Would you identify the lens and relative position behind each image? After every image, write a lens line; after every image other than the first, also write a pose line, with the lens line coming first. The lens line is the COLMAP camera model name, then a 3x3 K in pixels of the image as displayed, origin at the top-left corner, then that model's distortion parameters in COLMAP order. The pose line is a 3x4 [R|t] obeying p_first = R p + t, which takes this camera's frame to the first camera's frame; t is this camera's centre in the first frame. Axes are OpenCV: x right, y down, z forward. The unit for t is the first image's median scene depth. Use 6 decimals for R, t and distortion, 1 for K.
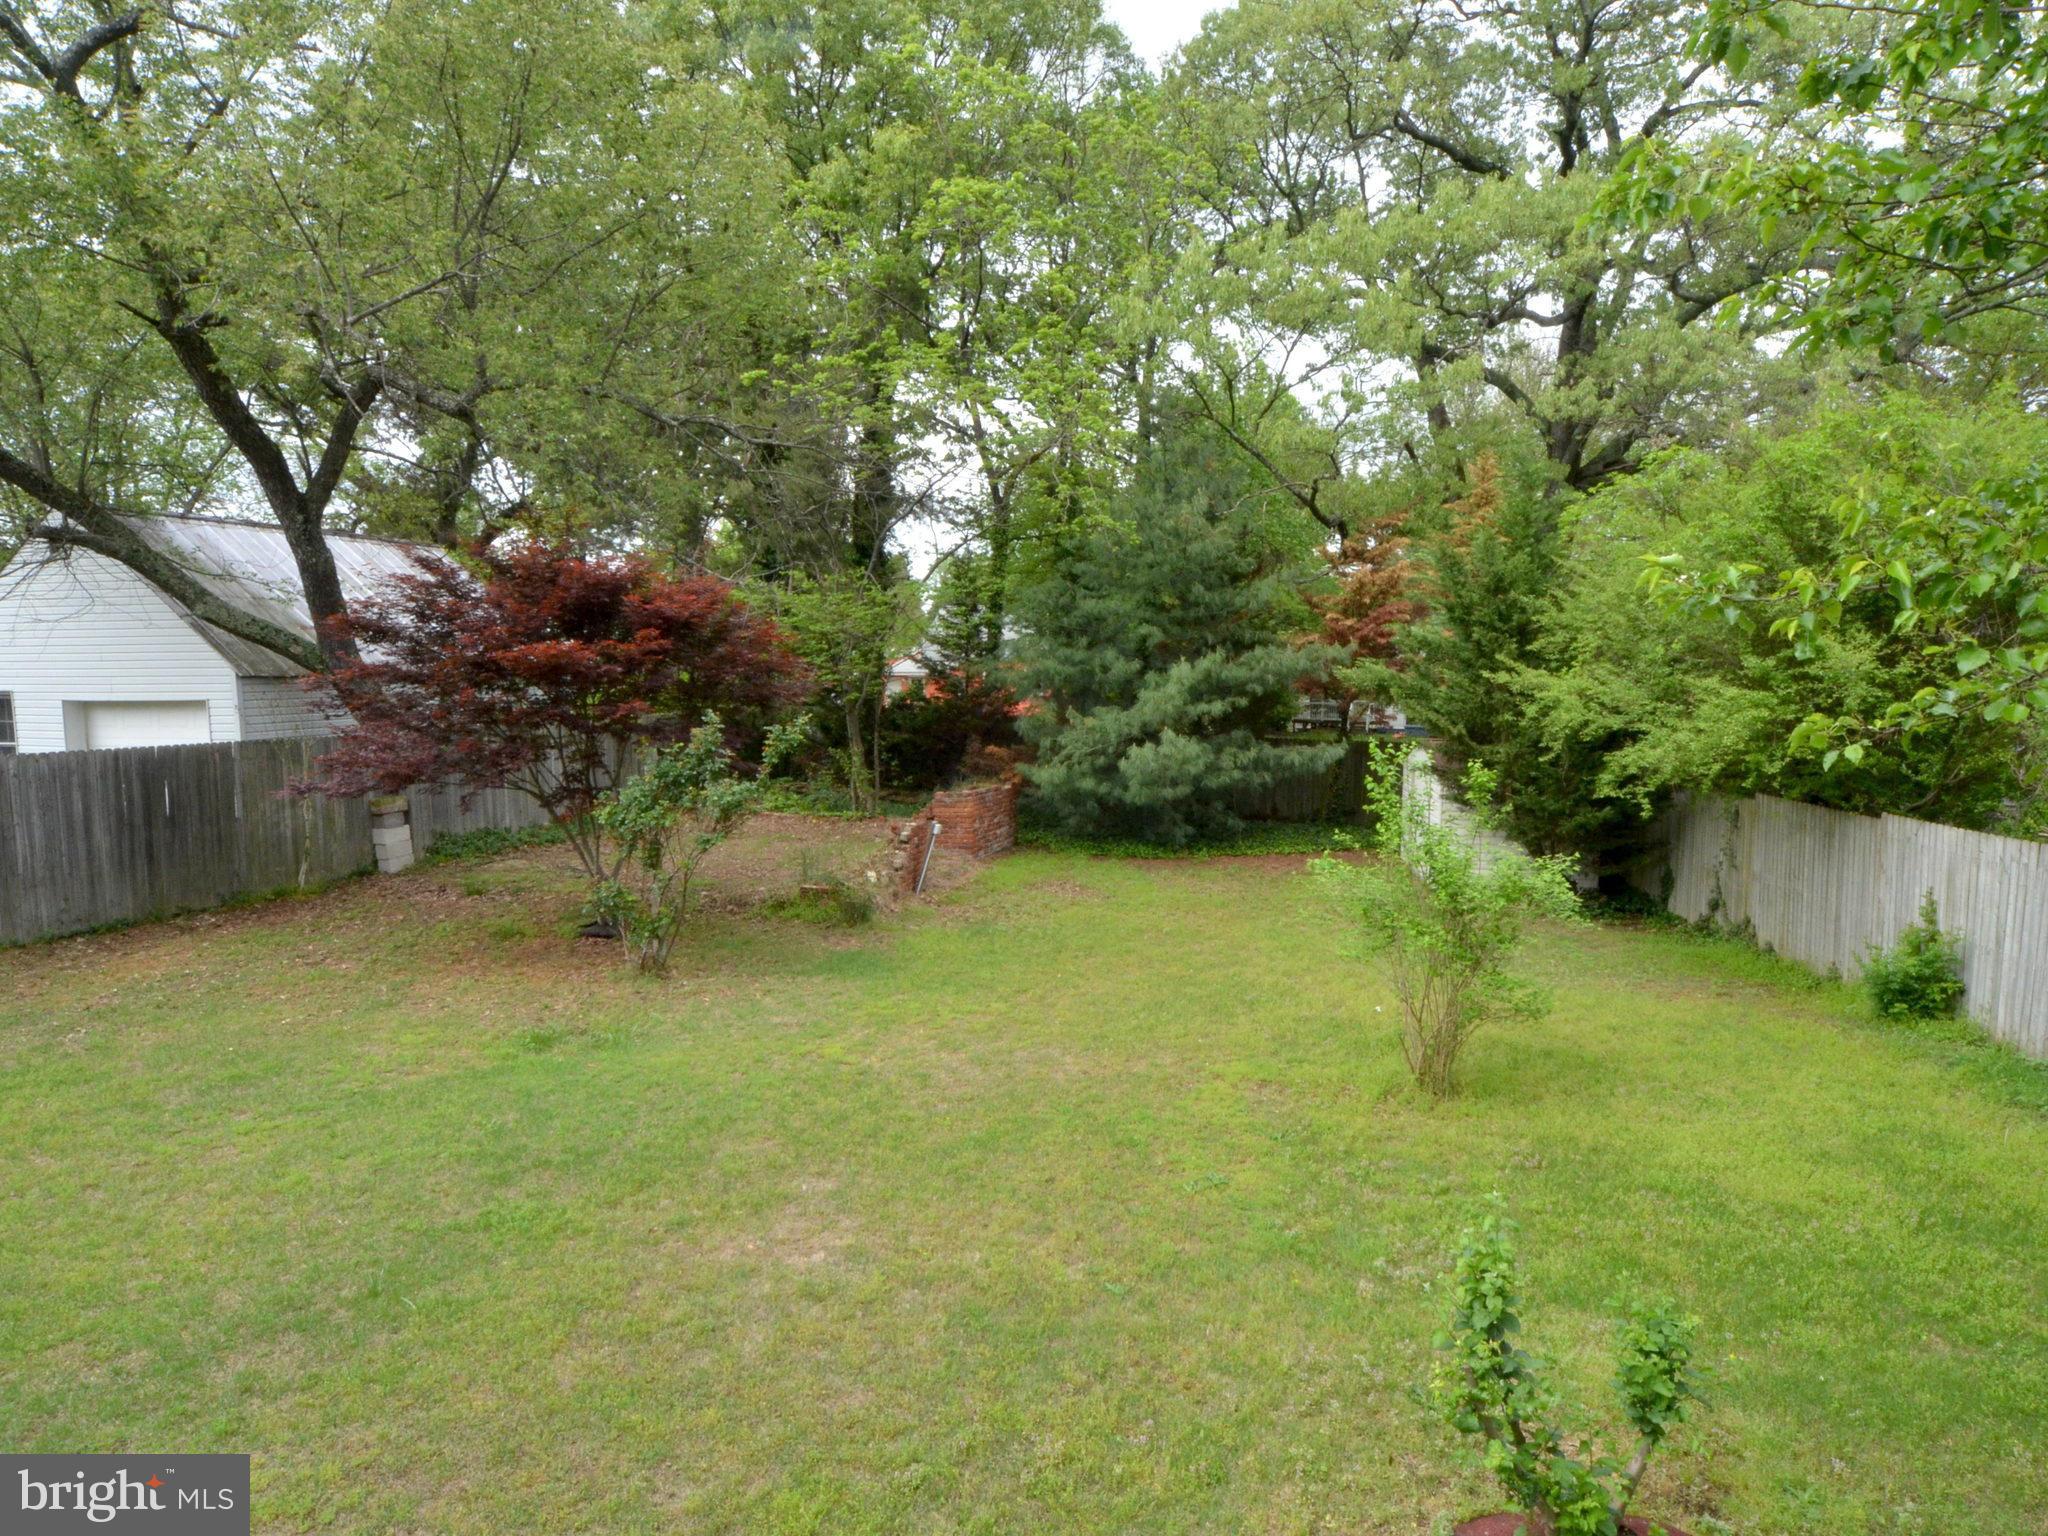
lens RADIAL K [[1227.7, 0, 1093.0], [0, 1227.7, 777.6], [0, 0, 1]] dist [-0.013797, 0.003317]
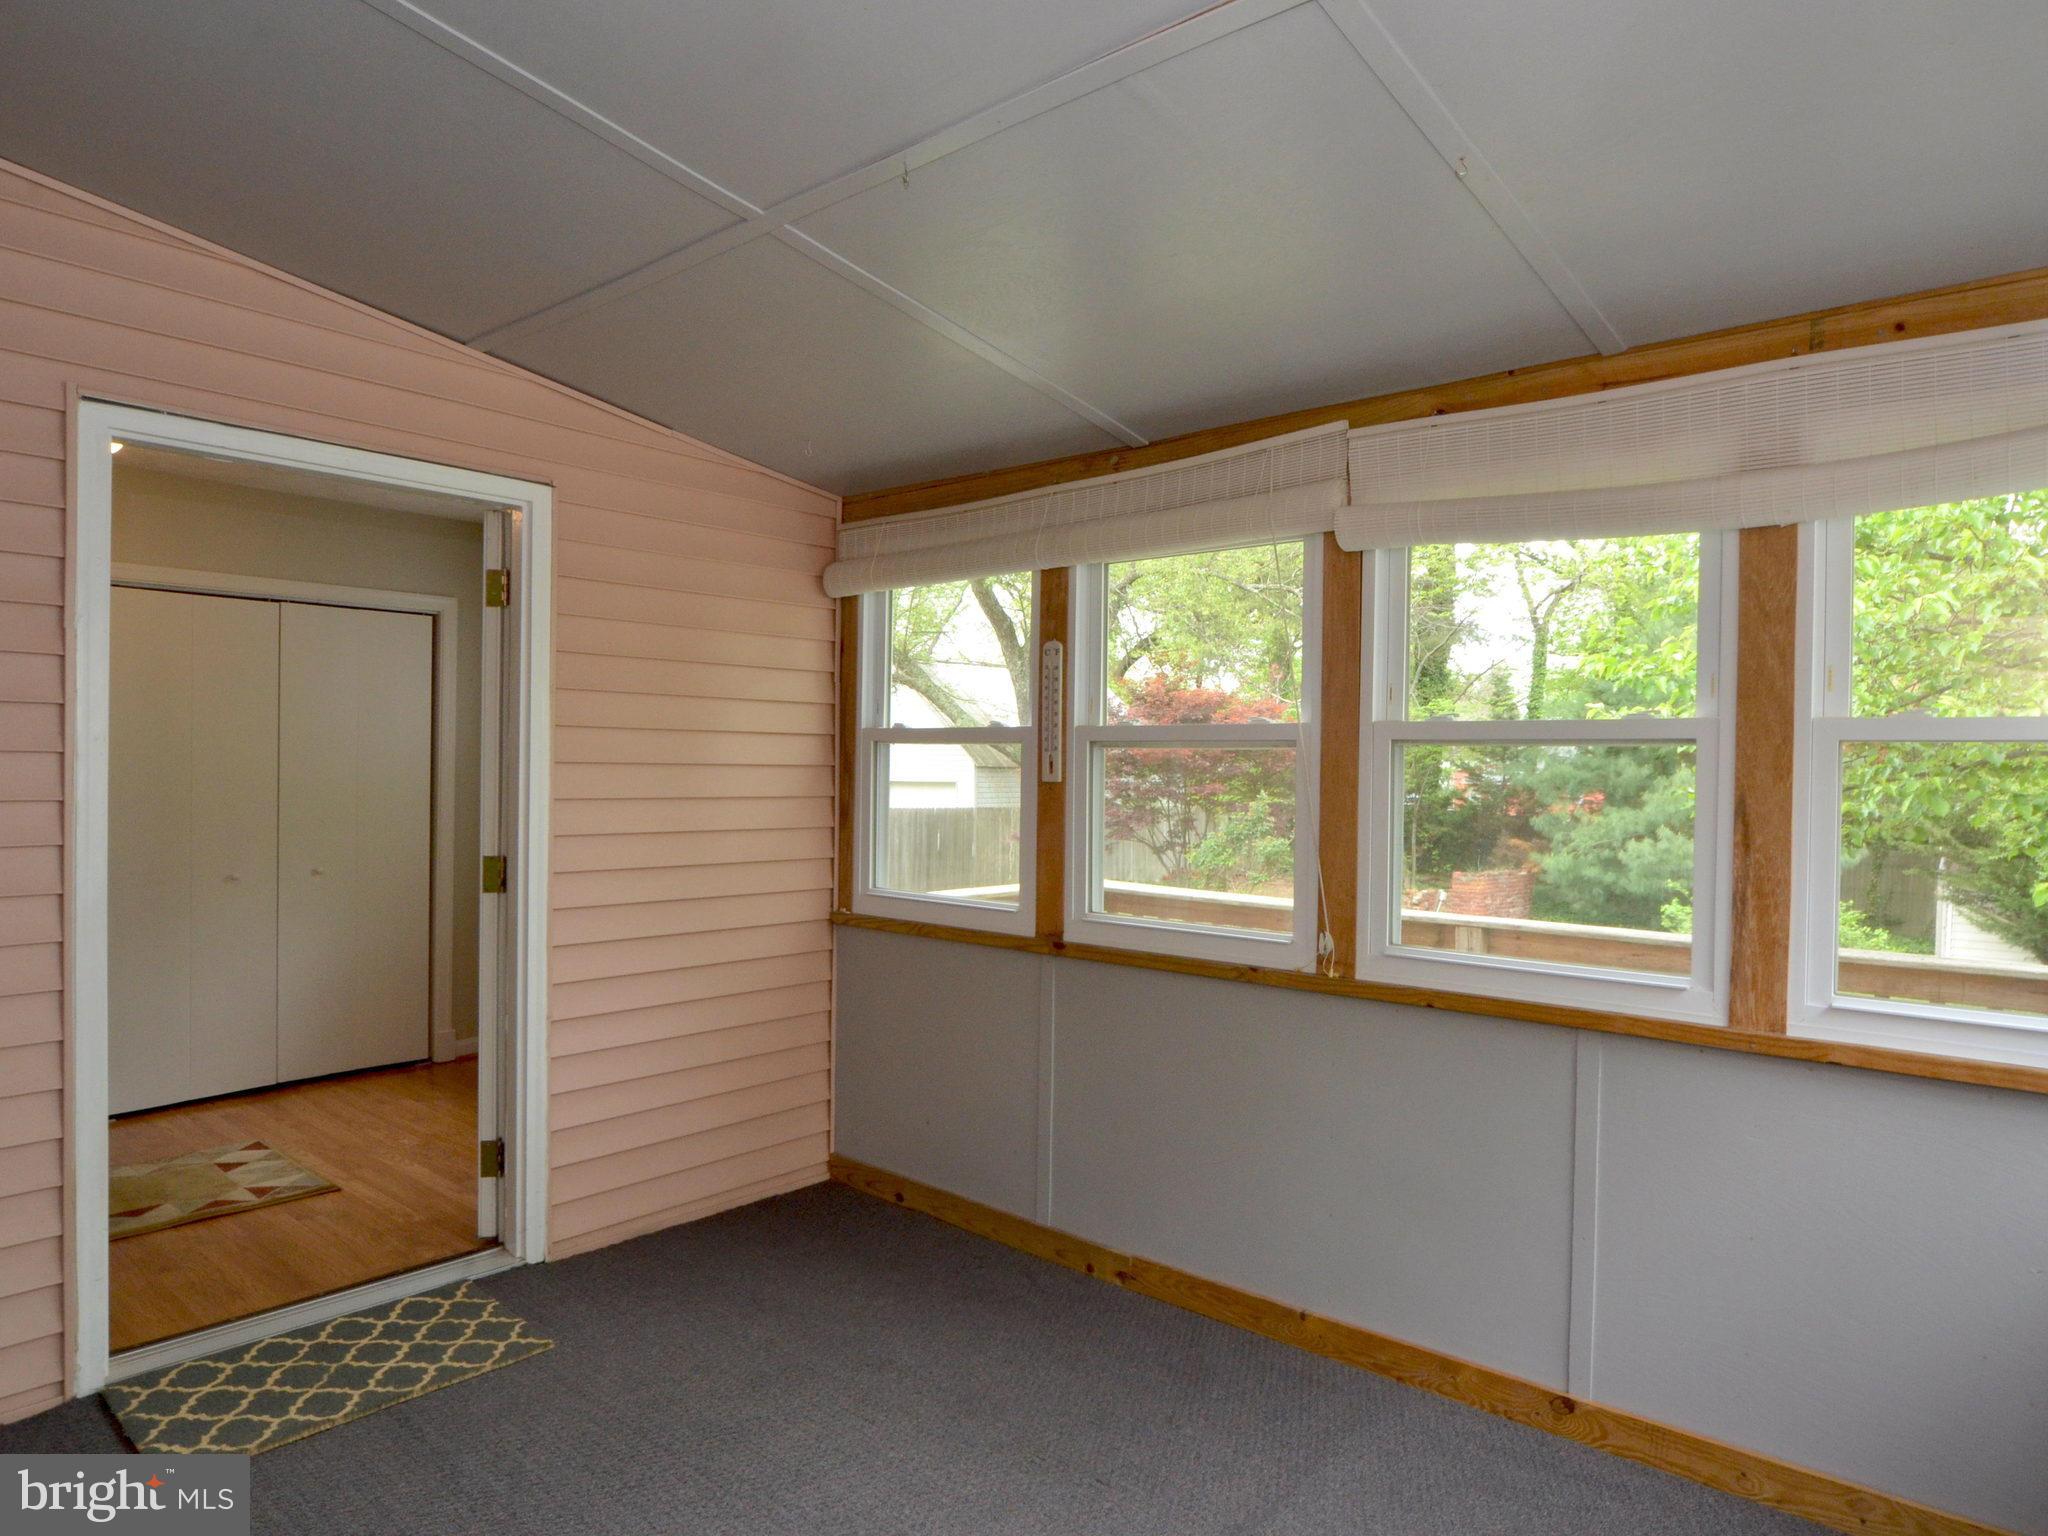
lens RADIAL K [[1235.2, 0, 1085.7], [0, 1235.2, 777.5], [0, 0, 1]] dist [-0.024412, 0.012206]
pose [[0.885642, 0.018032, -0.464019, 0.134254], [-0.059578, 0.995400, -0.075031, 0.038168], [0.460531, 0.094095, 0.882642, -0.293012]]
